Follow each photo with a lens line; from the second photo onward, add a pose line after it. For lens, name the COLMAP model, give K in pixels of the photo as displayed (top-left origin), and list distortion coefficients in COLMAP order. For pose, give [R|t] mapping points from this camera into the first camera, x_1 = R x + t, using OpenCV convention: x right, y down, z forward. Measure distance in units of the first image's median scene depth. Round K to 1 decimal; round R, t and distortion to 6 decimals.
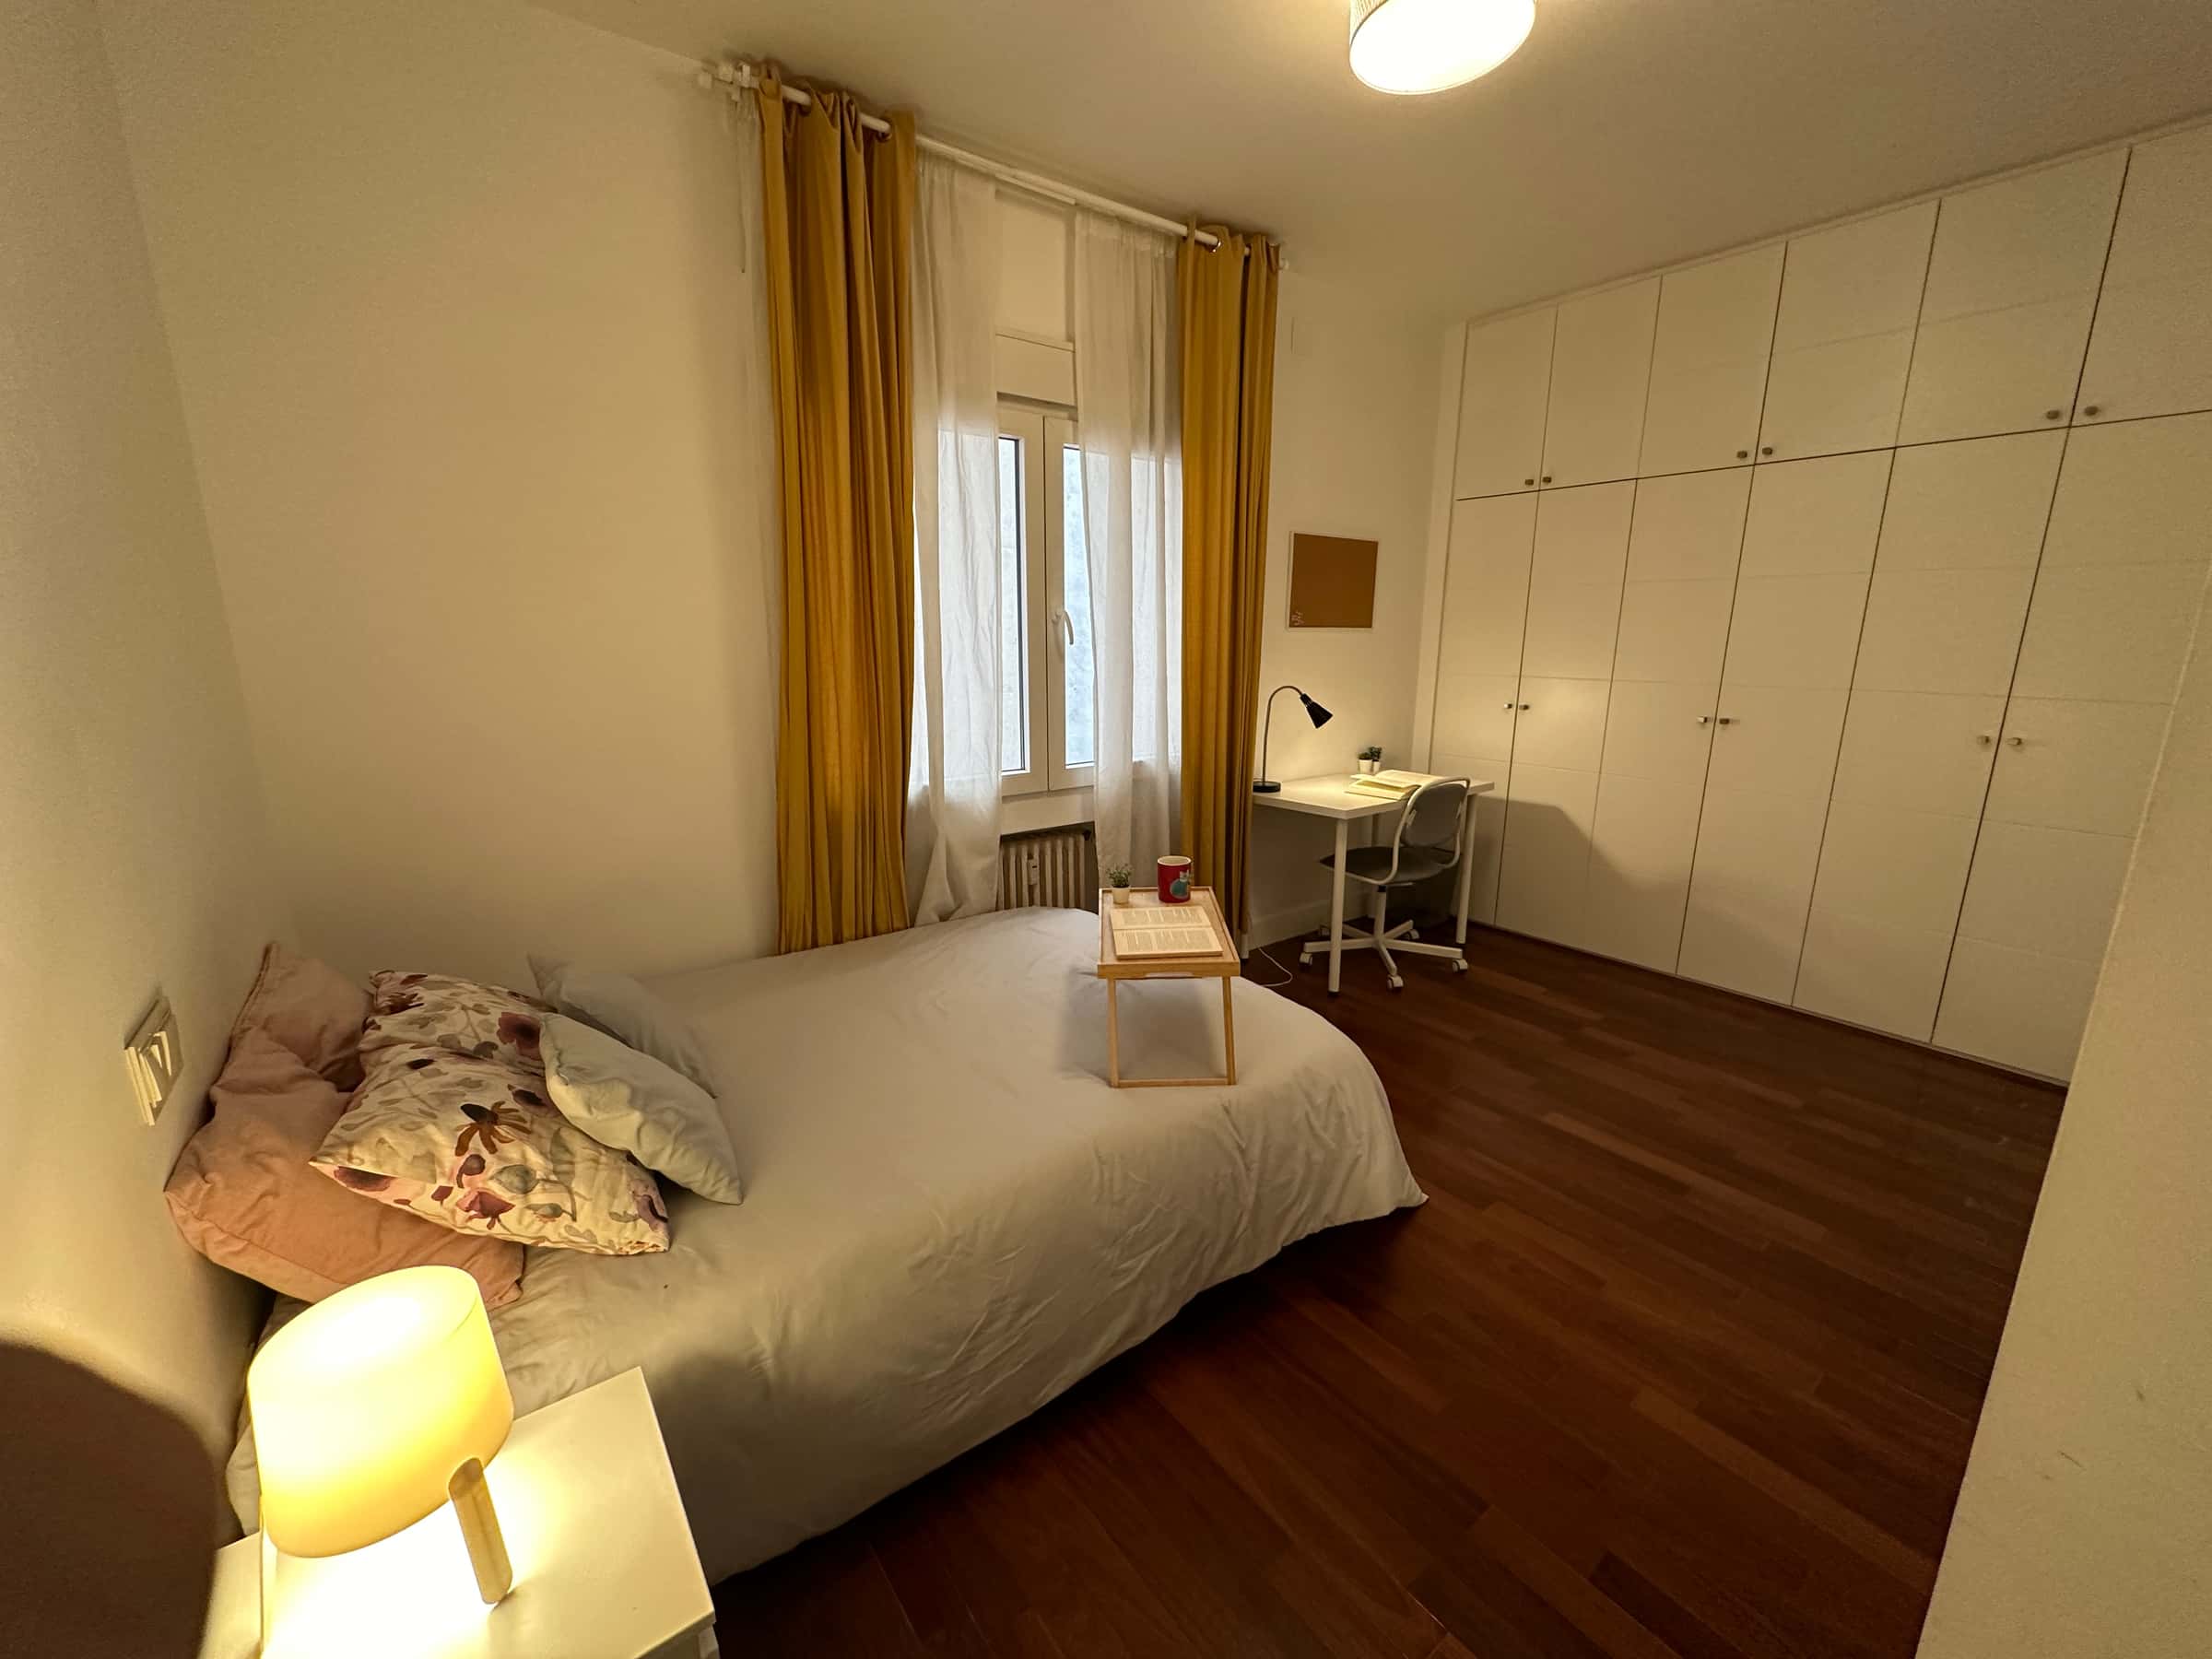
lens RADIAL K [[892.5, 0, 1106.8], [0, 892.5, 828.2], [0, 0, 1]] dist [-0.000533, 0.001015]
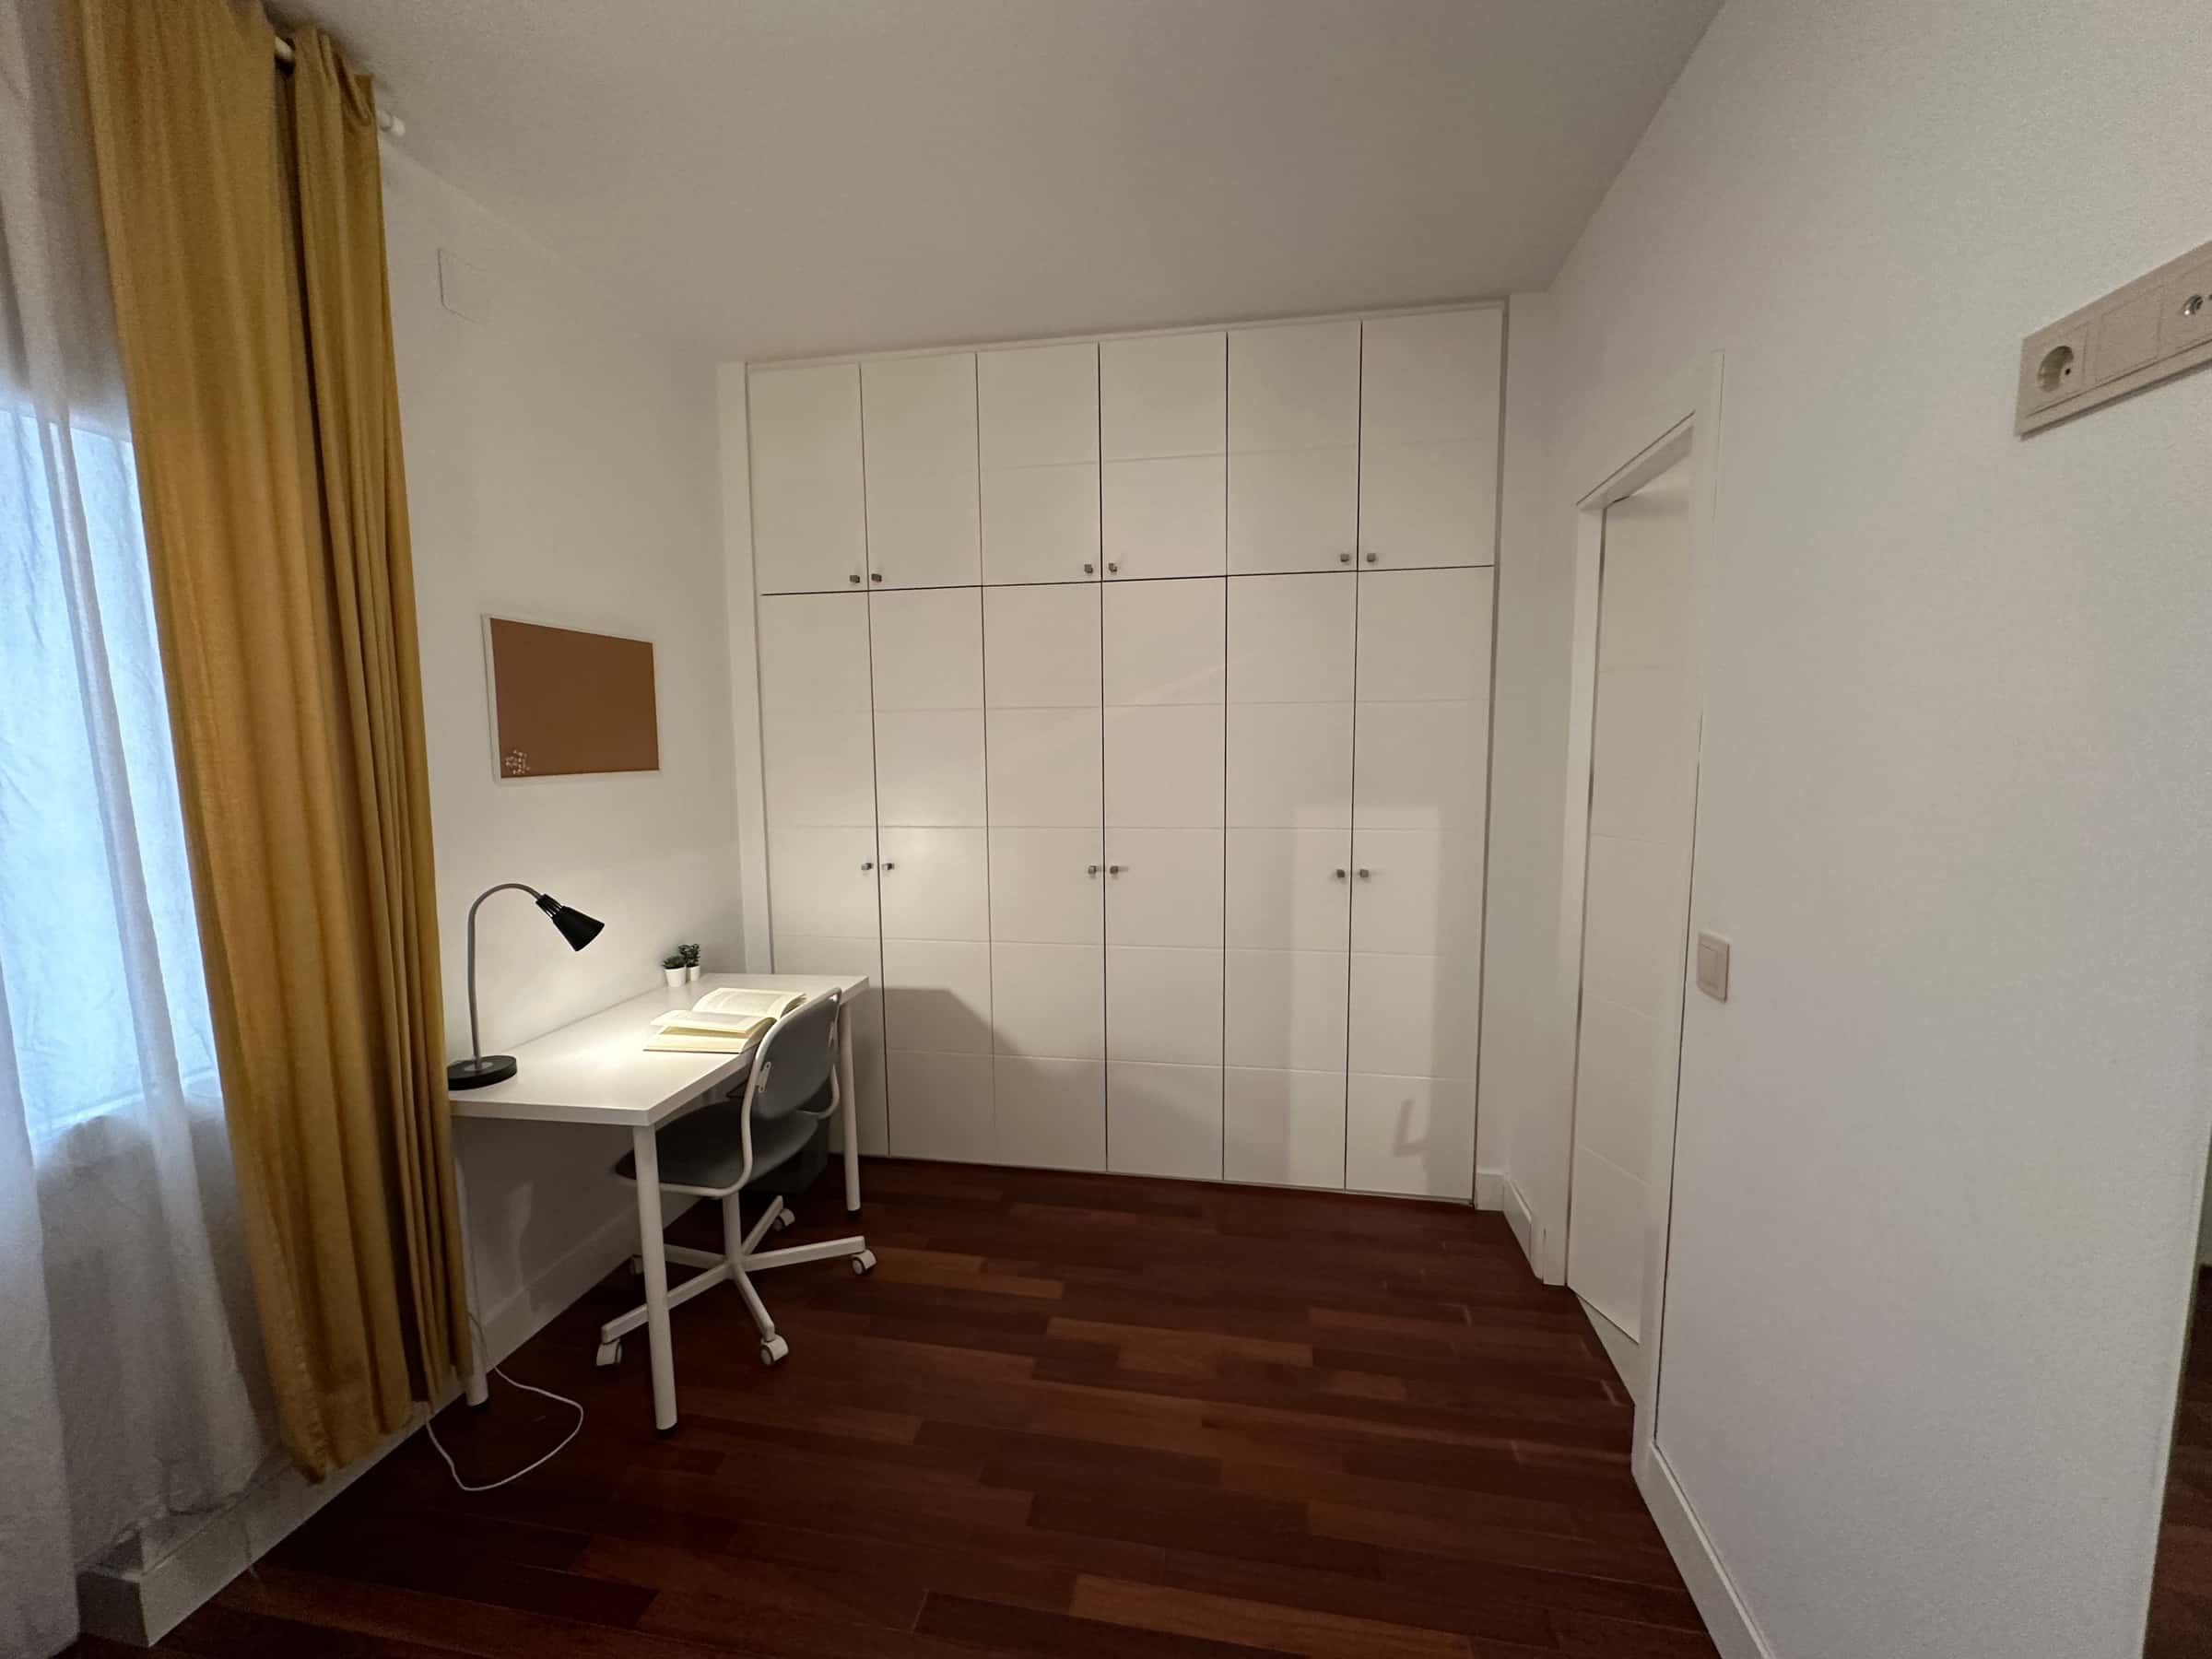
lens RADIAL K [[892.5, 0, 1112.9], [0, 892.5, 833.7], [0, 0, 1]] dist [-0.000533, 0.001015]
pose [[0.737677, -0.079413, 0.670467, 0.110057], [0.157704, 0.985855, -0.056744, -0.097731], [-0.656477, 0.147594, 0.739766, 0.334587]]
